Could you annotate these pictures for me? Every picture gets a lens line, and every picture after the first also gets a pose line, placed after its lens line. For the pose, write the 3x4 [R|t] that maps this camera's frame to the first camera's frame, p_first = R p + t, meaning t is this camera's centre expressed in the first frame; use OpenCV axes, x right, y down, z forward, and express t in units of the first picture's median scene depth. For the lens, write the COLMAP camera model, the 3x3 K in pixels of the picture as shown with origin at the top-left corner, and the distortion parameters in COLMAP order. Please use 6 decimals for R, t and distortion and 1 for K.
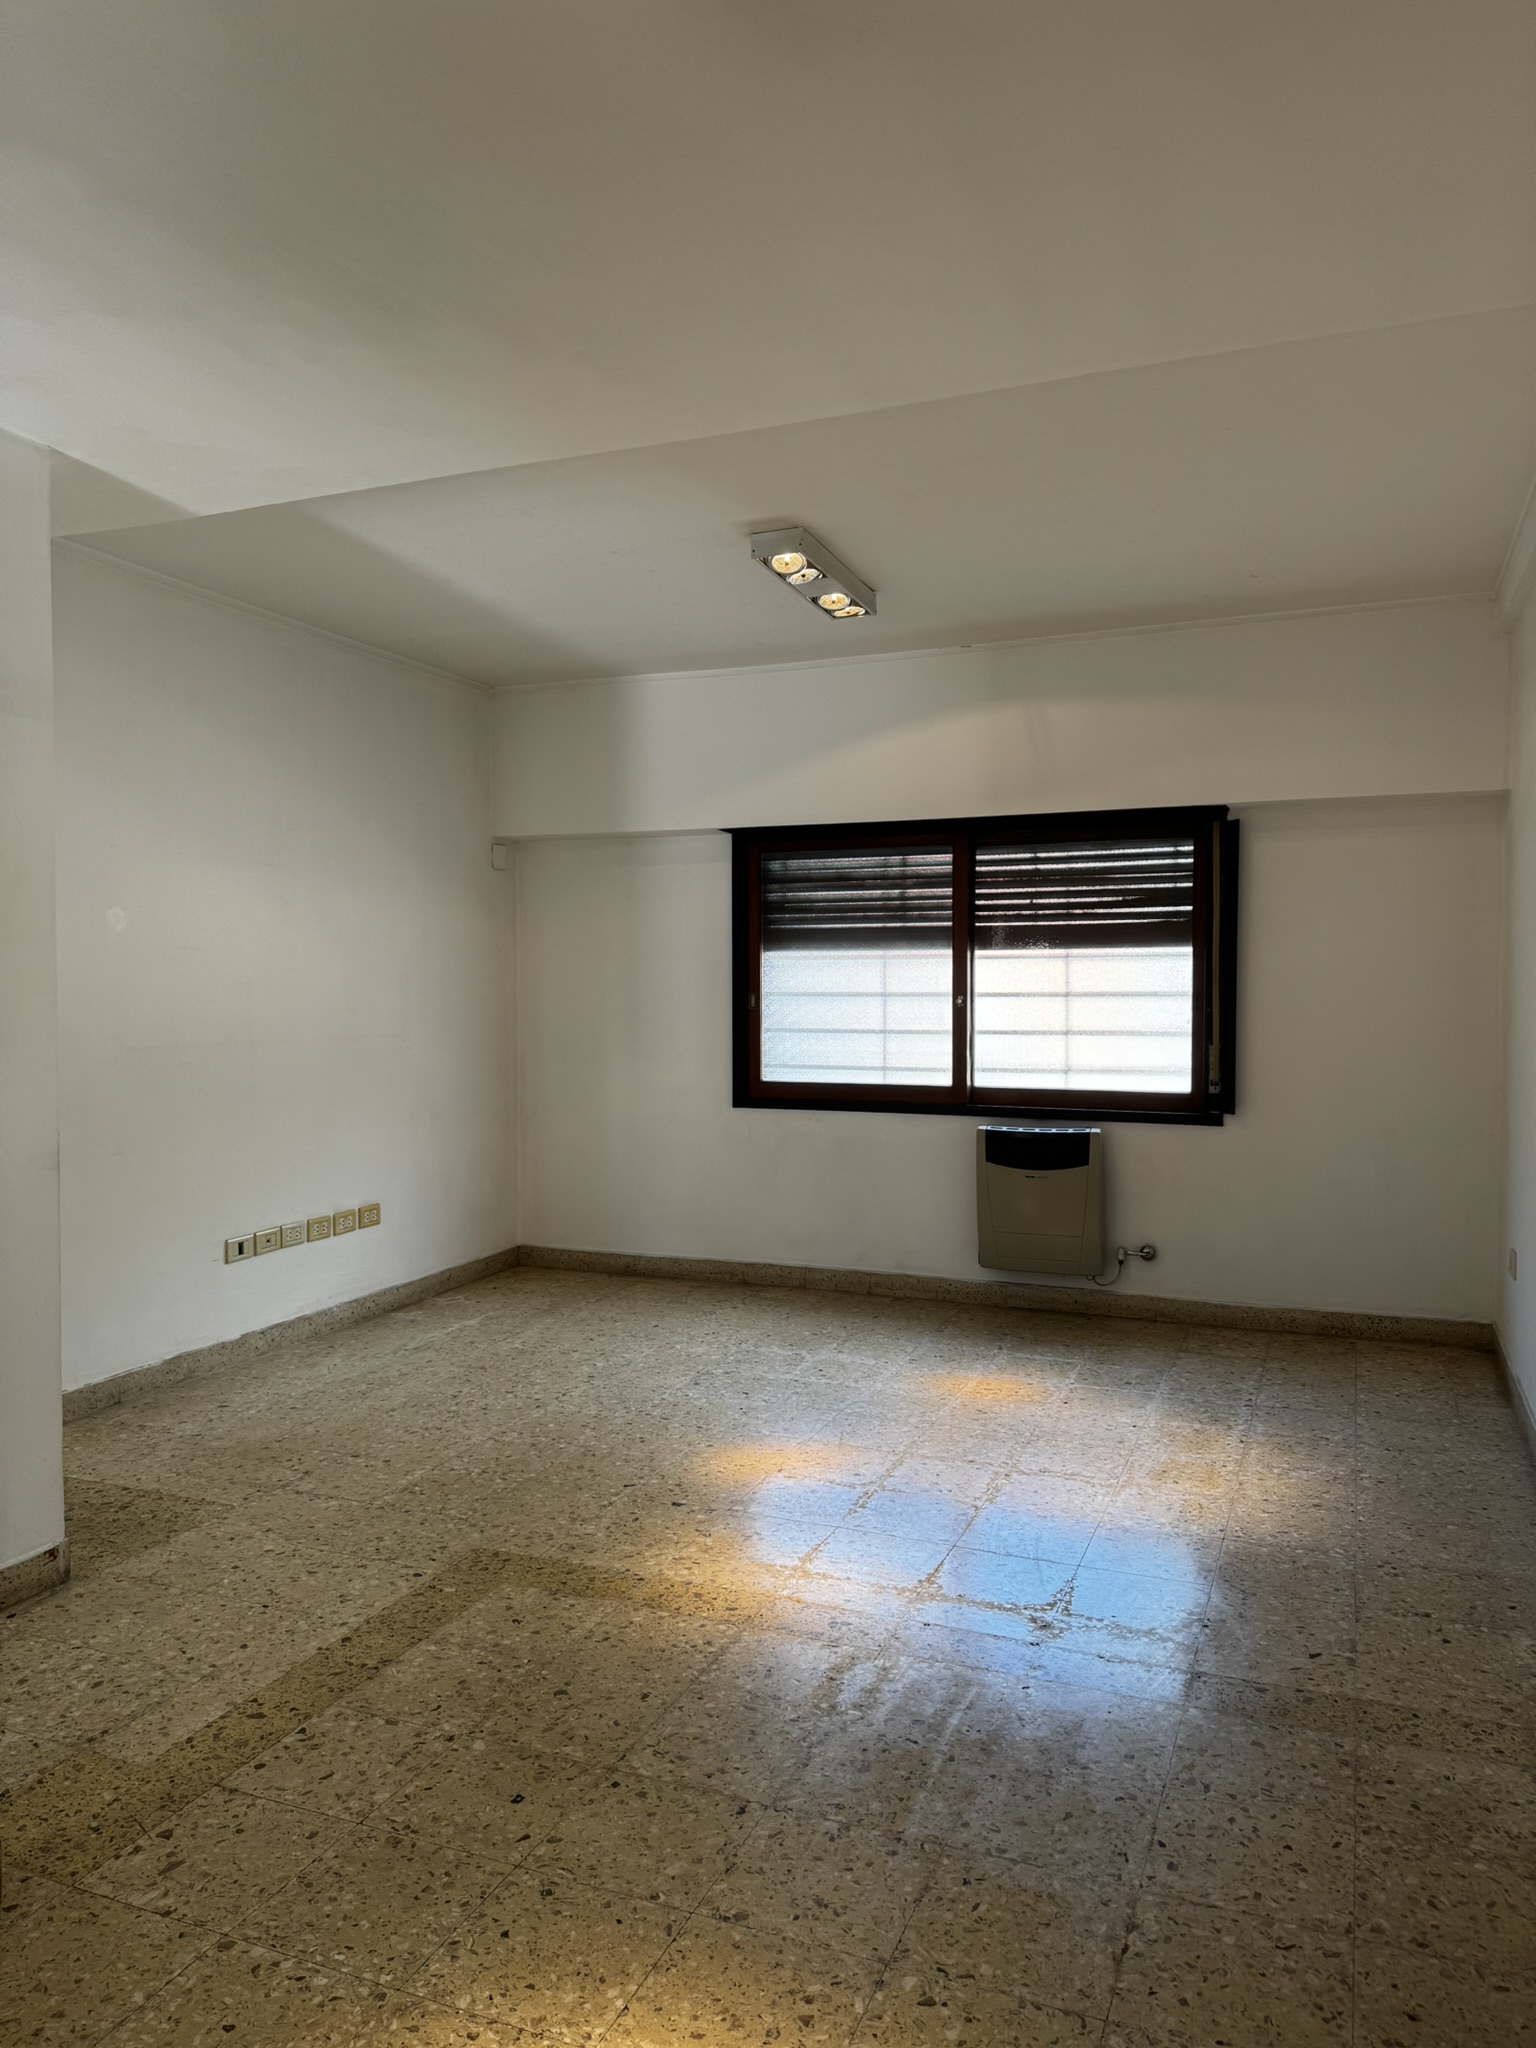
lens RADIAL K [[1450.4, 0, 768.1], [0, 1450.4, 1019.5], [0, 0, 1]] dist [0.023074, -0.035345]
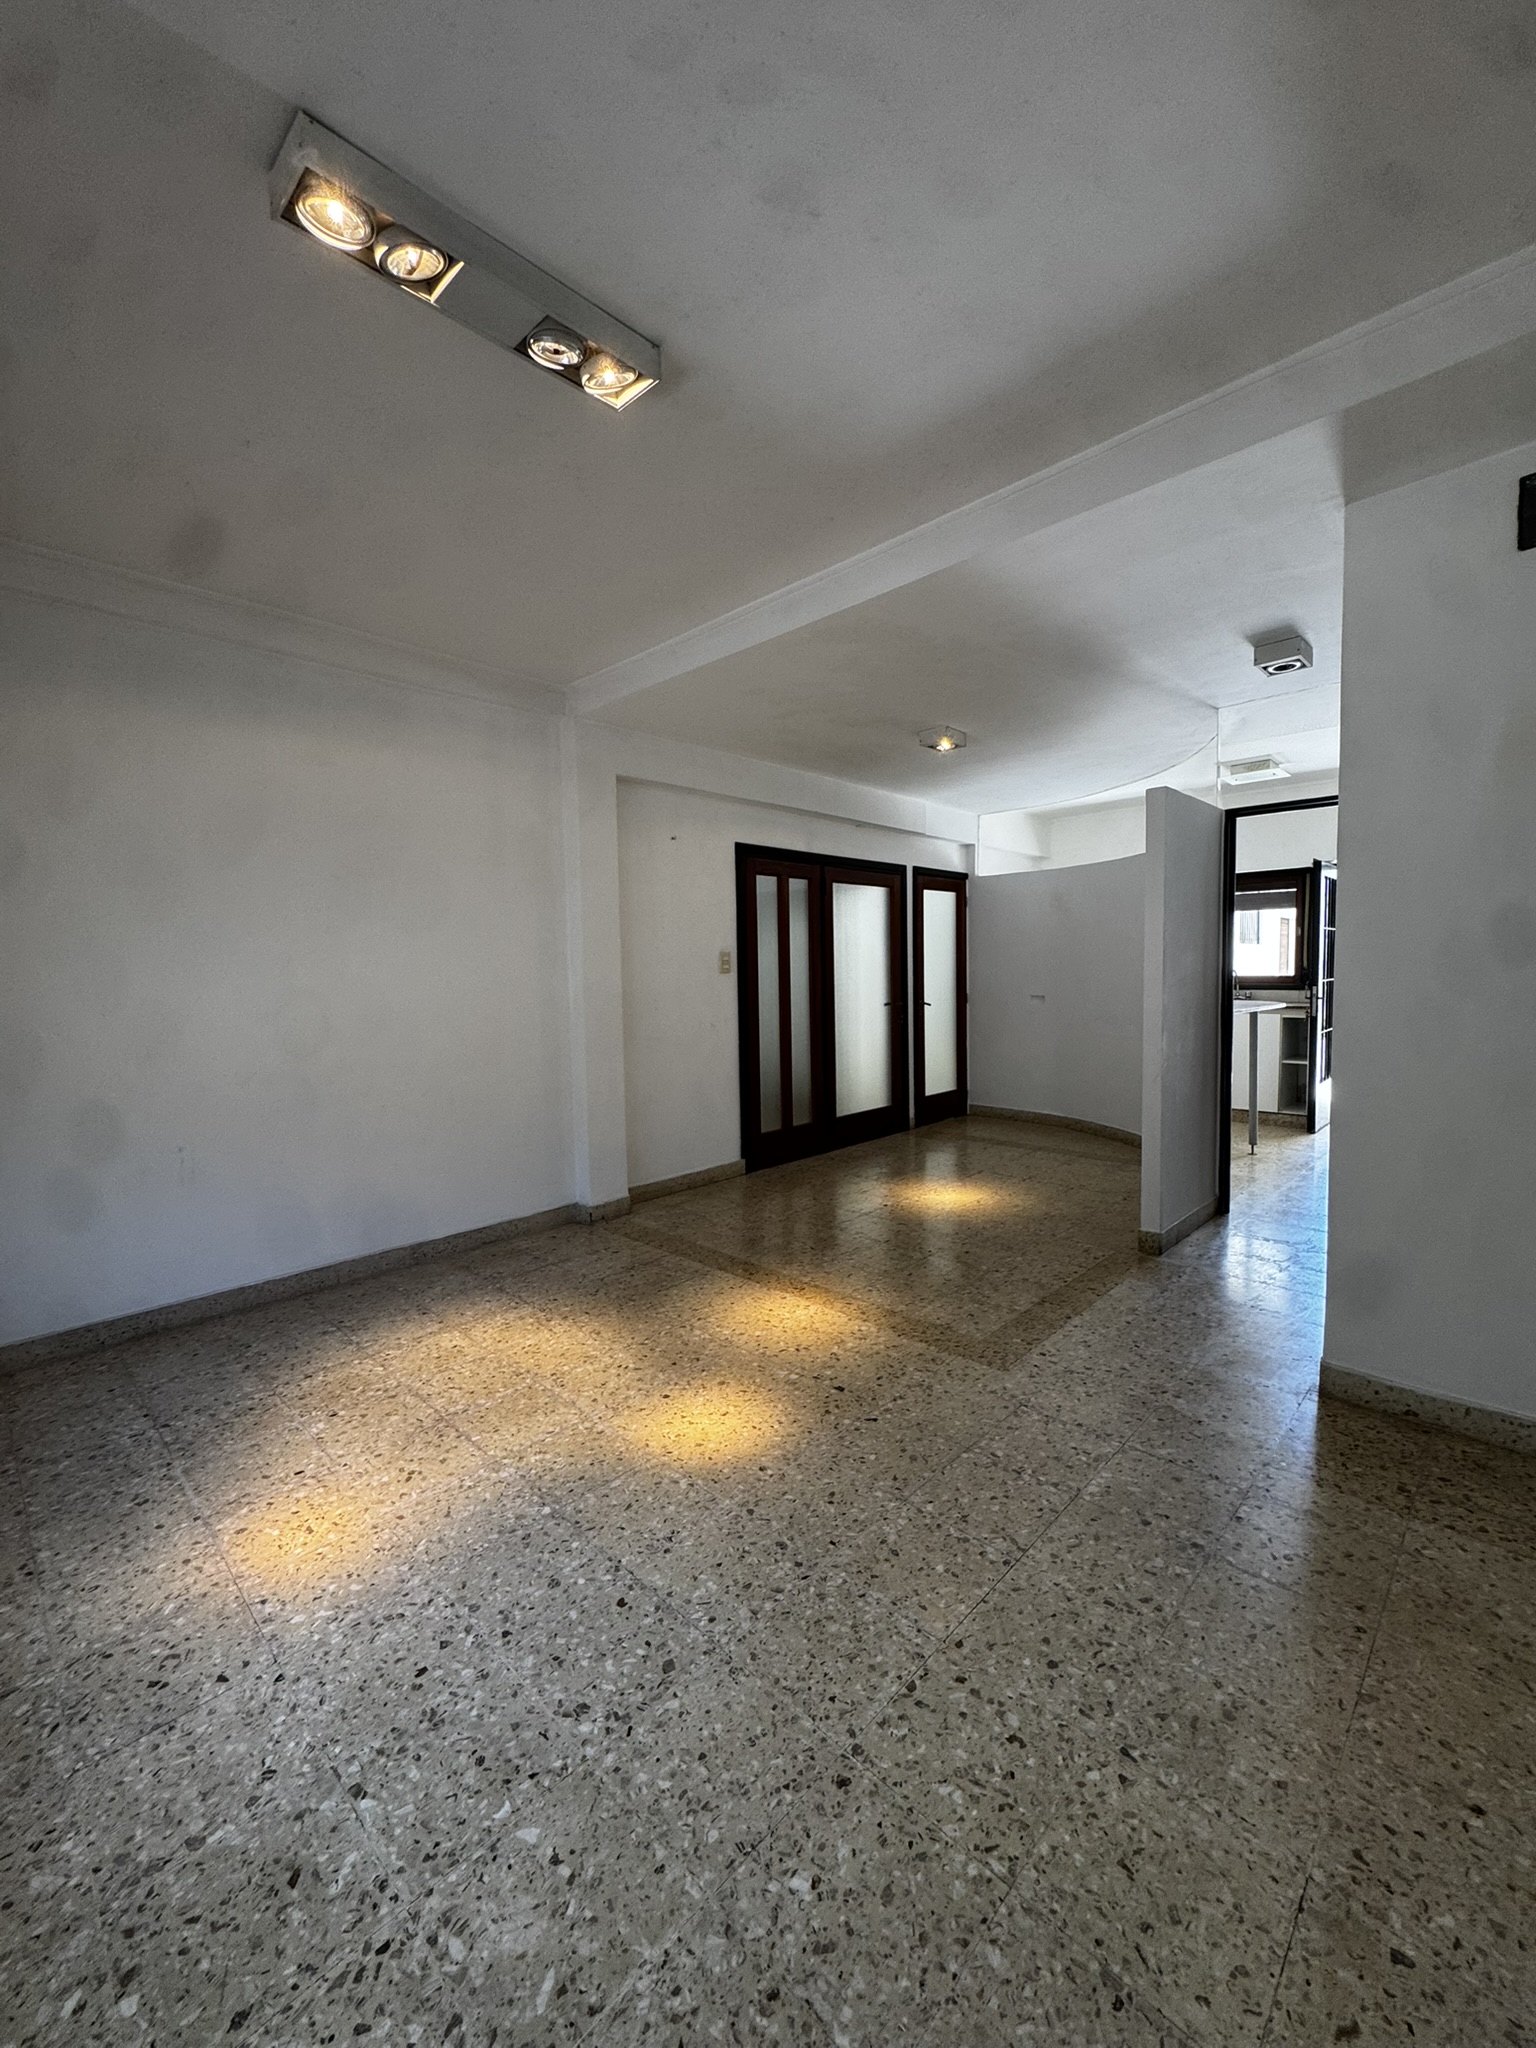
lens RADIAL K [[825.8, 0, 768.3], [0, 825.8, 1021.9], [0, 0, 1]] dist [-0.007743, 0.000906]
pose [[-0.927301, -0.007804, 0.374234, -0.278883], [0.028243, 0.995474, 0.090740, -0.028520], [-0.373249, 0.094712, -0.922884, 1.747949]]
